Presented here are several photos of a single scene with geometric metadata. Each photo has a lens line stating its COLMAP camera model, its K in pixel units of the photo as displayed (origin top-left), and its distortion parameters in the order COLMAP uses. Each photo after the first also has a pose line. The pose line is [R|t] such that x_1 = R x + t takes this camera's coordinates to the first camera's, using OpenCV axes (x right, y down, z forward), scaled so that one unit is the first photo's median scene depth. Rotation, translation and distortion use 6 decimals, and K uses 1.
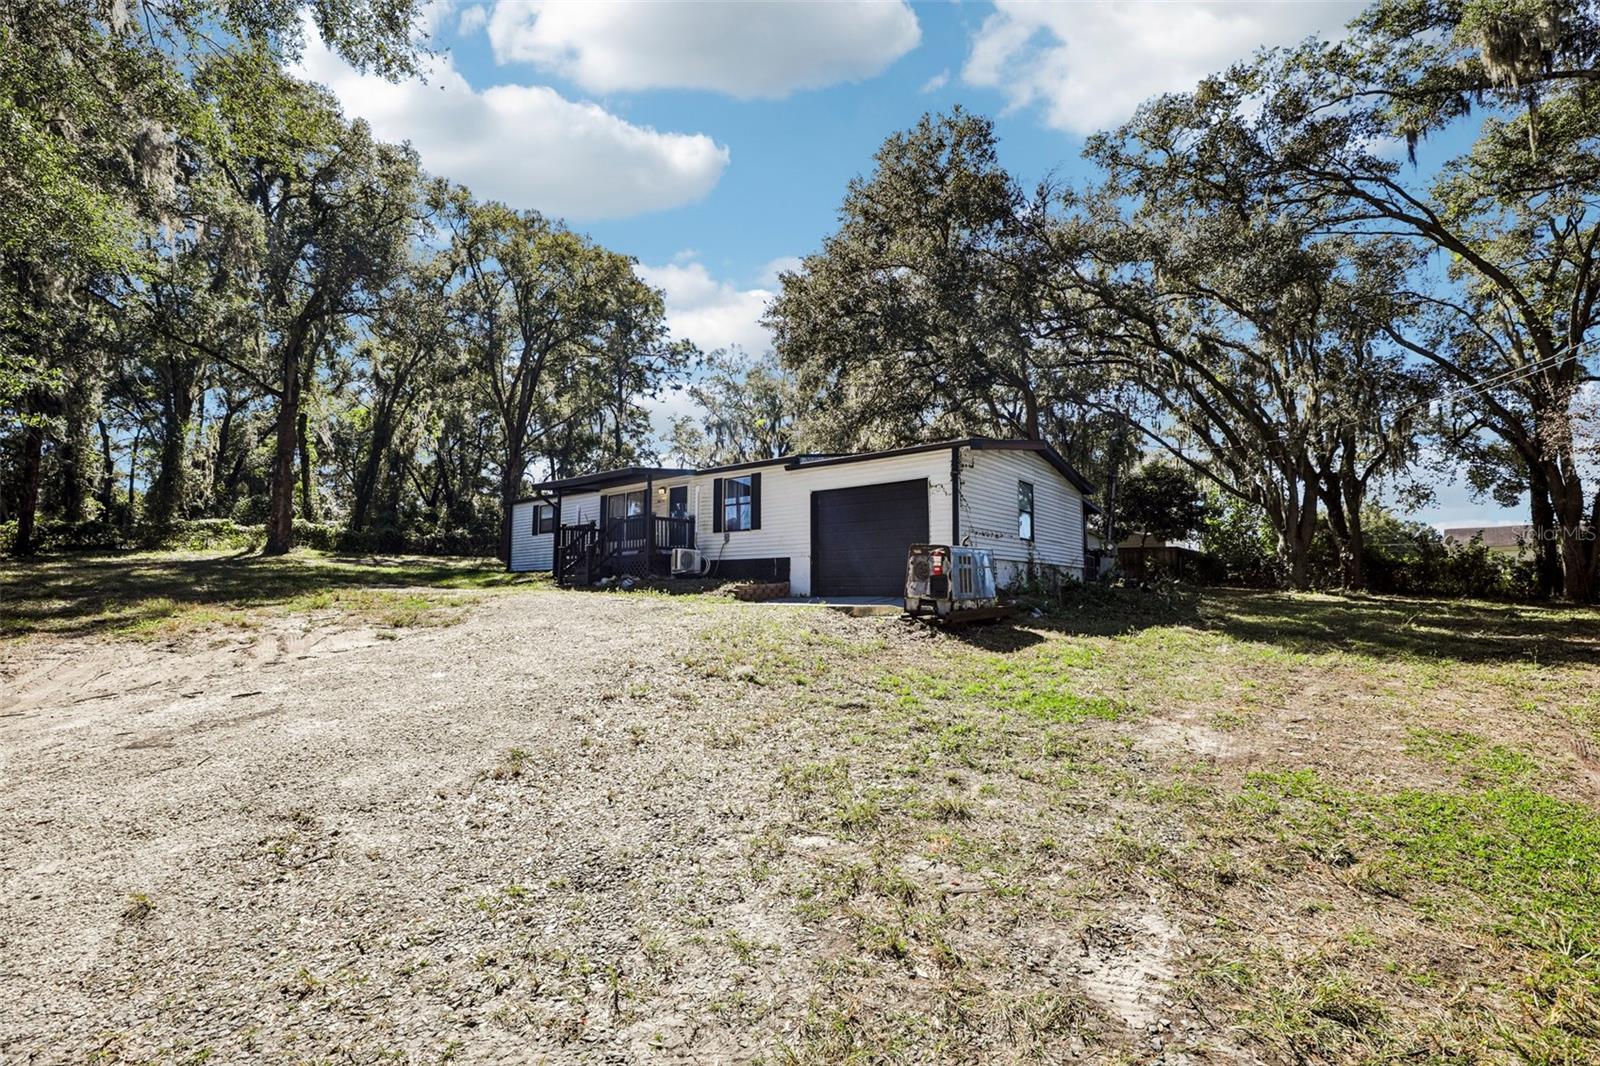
lens RADIAL K [[731.5, 0, 800.0], [0, 731.5, 533.0], [0, 0, 1]] dist [-0.001606, 0.000471]
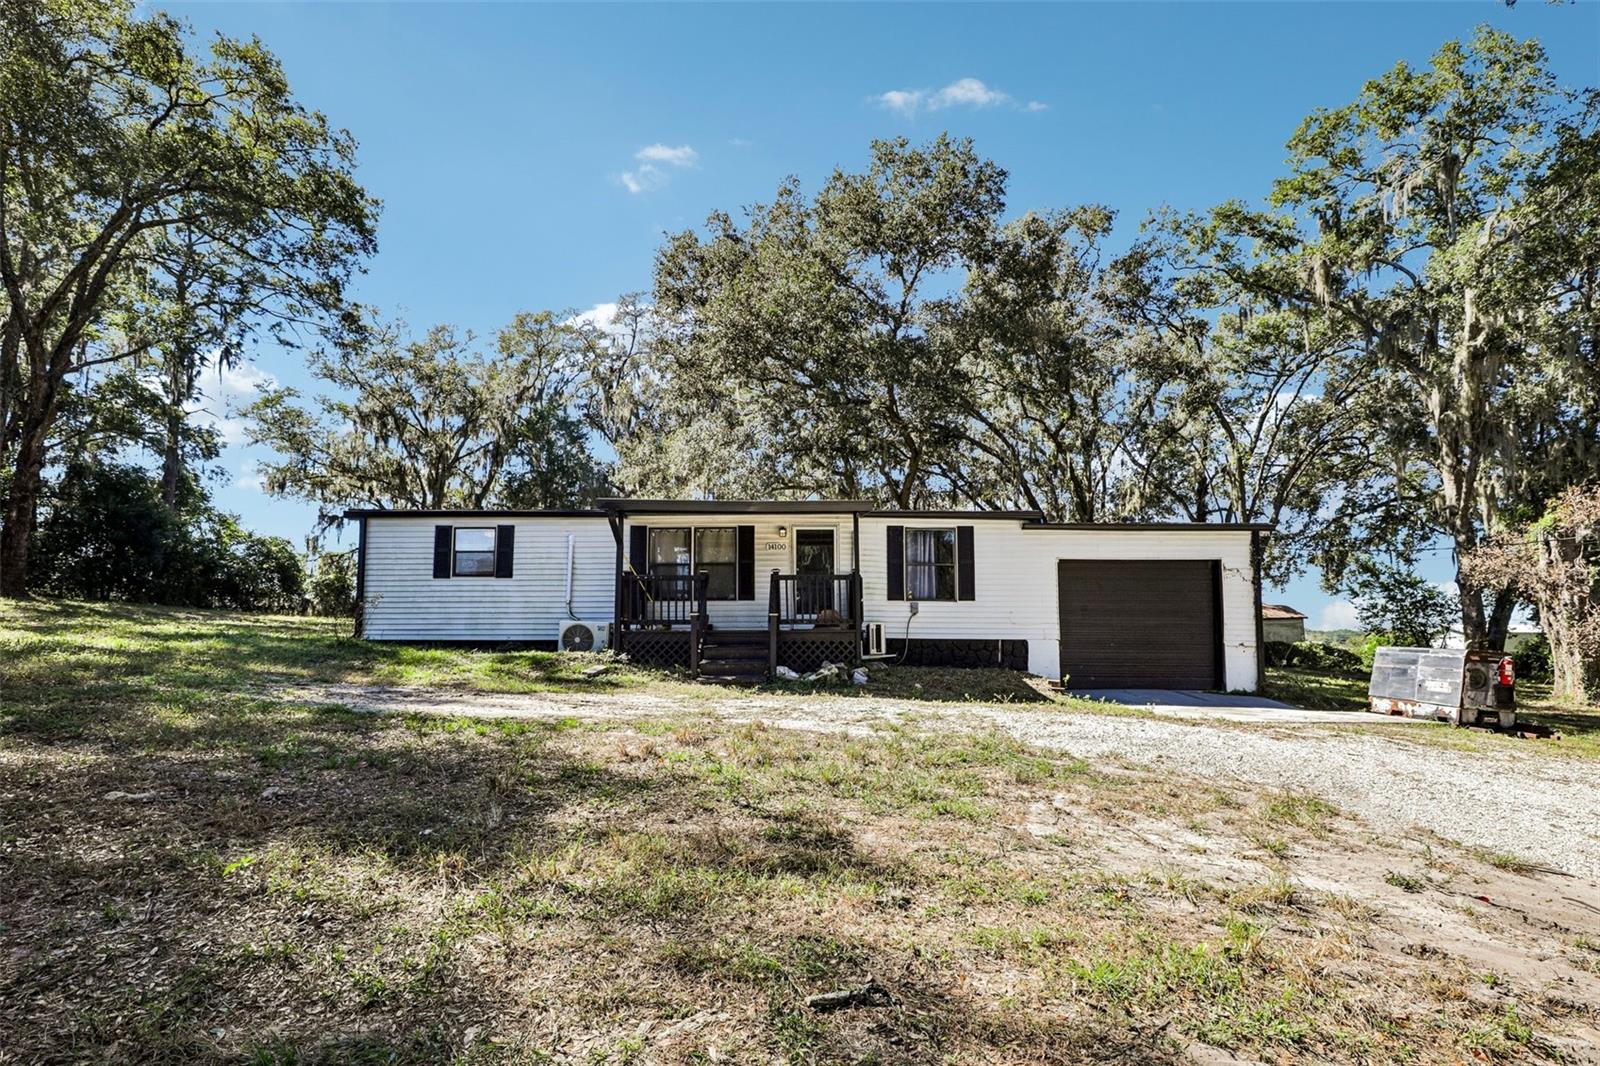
lens RADIAL K [[745.0, 0, 806.7], [0, 745.0, 587.7], [0, 0, 1]] dist [0.002904, 0.000801]
pose [[0.778860, 0.048388, 0.625328, -1.019140], [-0.060193, 0.998184, -0.002268, -0.009472], [-0.624303, -0.035874, 0.780358, 0.750610]]
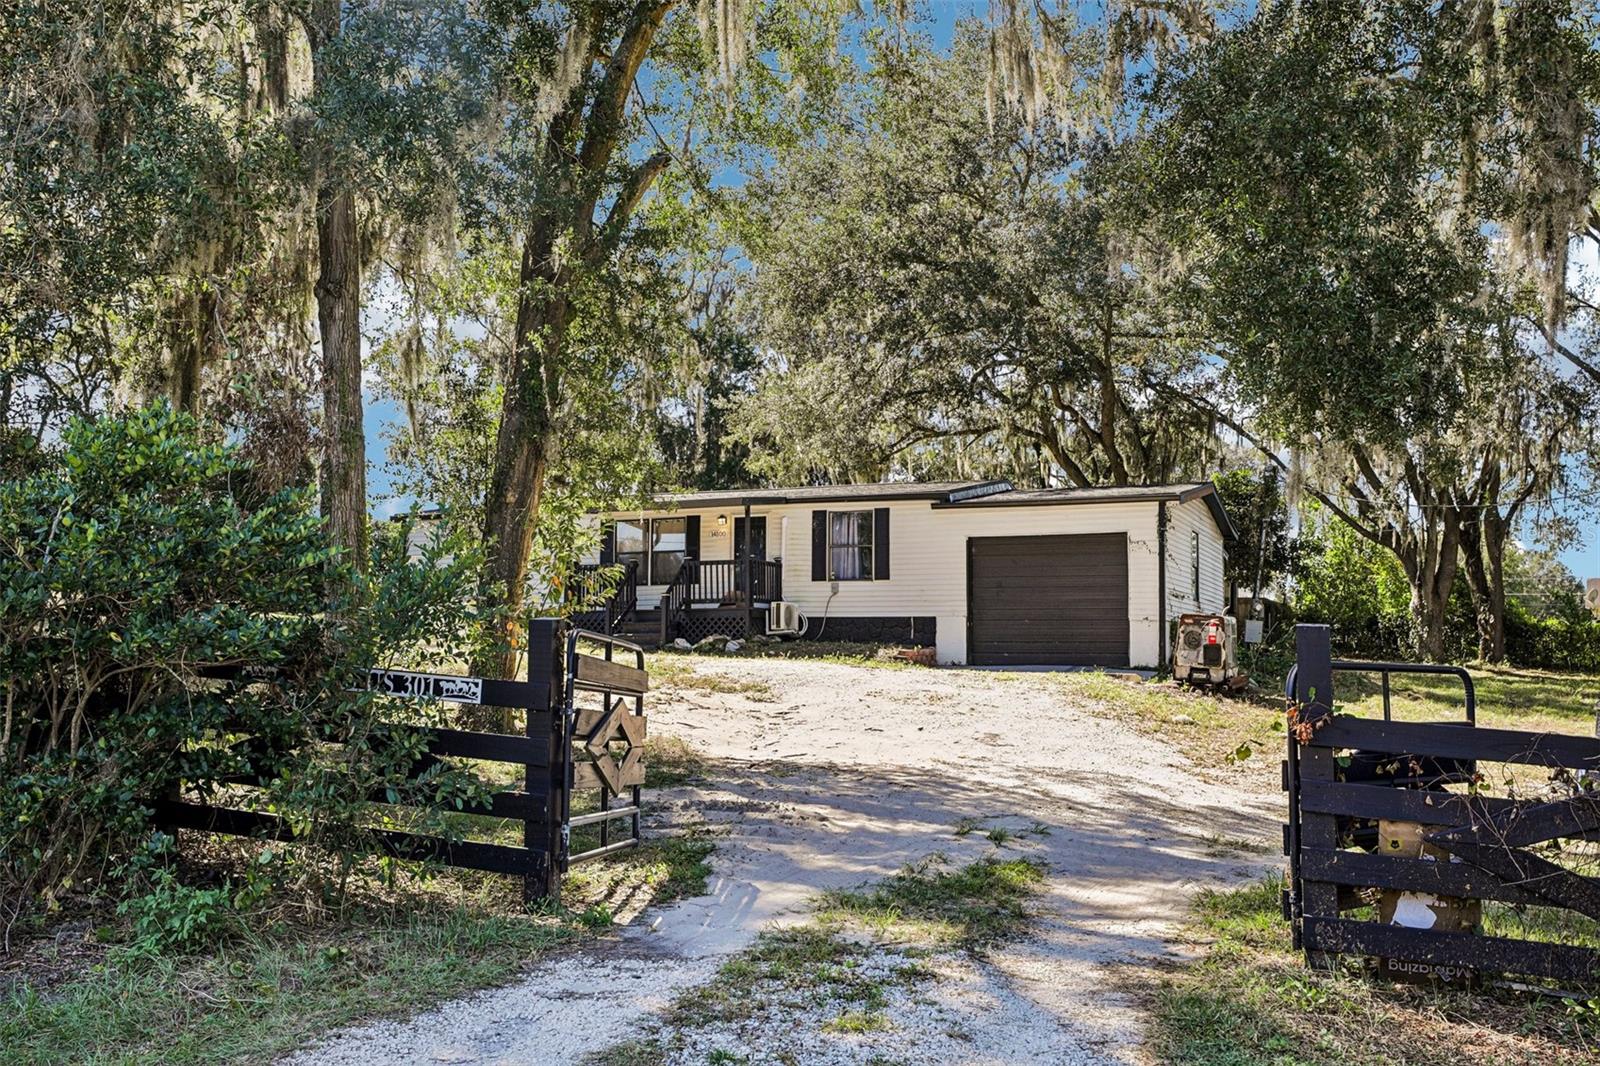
lens RADIAL K [[1577.4, 0, 800.0], [0, 1577.4, 533.0], [0, 0, 1]] dist [-0.000801, 0.000462]
pose [[0.963574, 0.030268, 0.265722, -0.905118], [-0.030306, 0.999533, -0.003958, -0.068909], [-0.265718, -0.004239, 0.964041, -0.936573]]
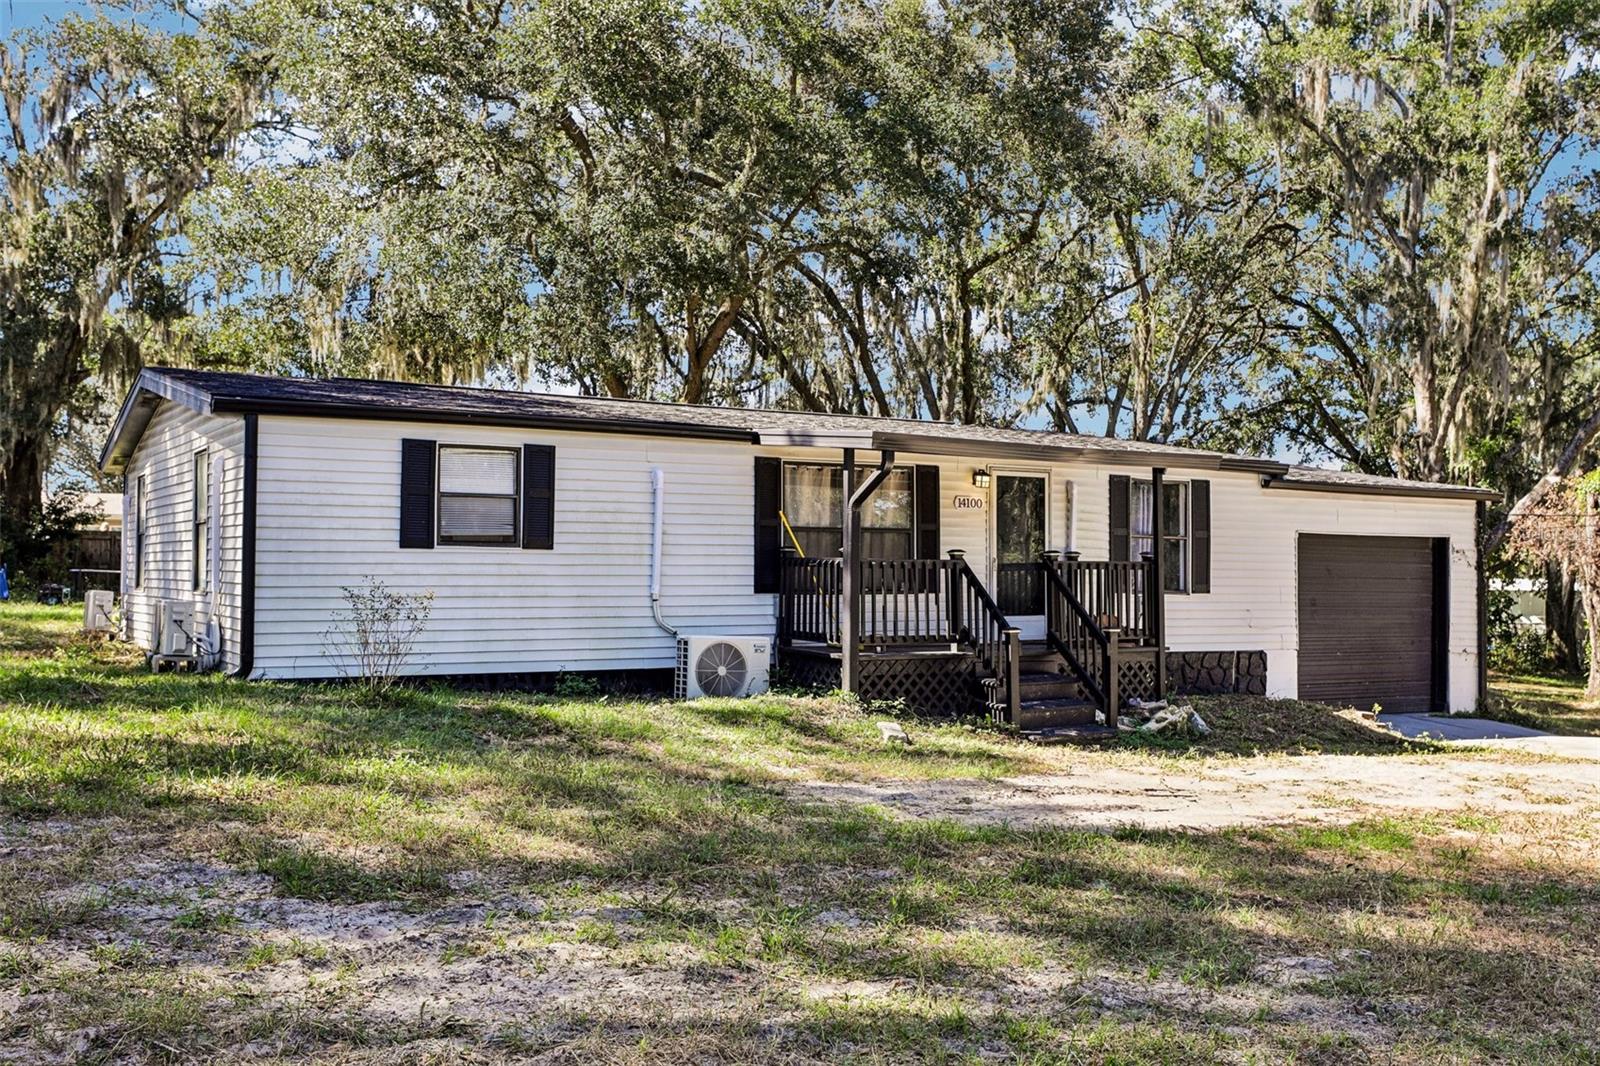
lens RADIAL K [[1577.4, 0, 800.0], [0, 1577.4, 533.0], [0, 0, 1]] dist [-0.000801, 0.000462]
pose [[0.337821, 0.030259, 0.940724, -1.775096], [-0.091383, 0.995815, 0.000785, -0.032319], [-0.936764, -0.086232, 0.339173, 1.346141]]
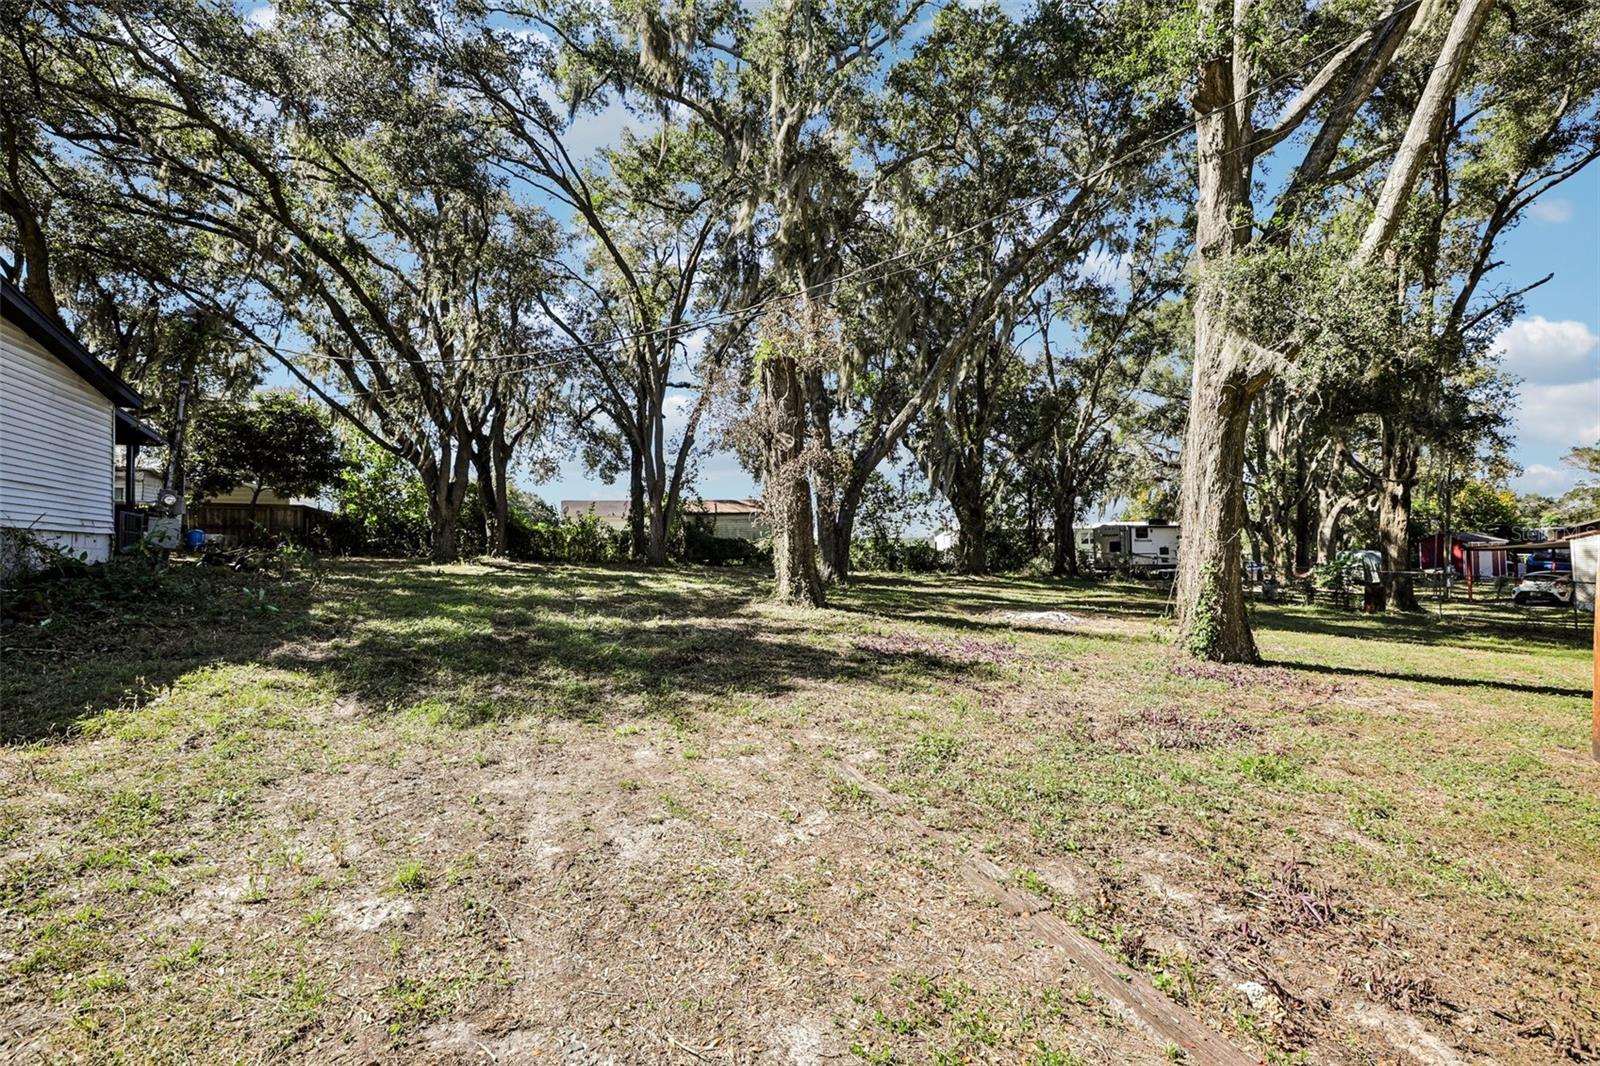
lens RADIAL K [[731.5, 0, 800.0], [0, 731.5, 533.0], [0, 0, 1]] dist [-0.001606, 0.000471]
pose [[0.485196, 0.015371, 0.874270, 0.267677], [-0.062017, 0.997932, 0.016872, 0.006781], [-0.872203, -0.062406, 0.485146, 0.453456]]
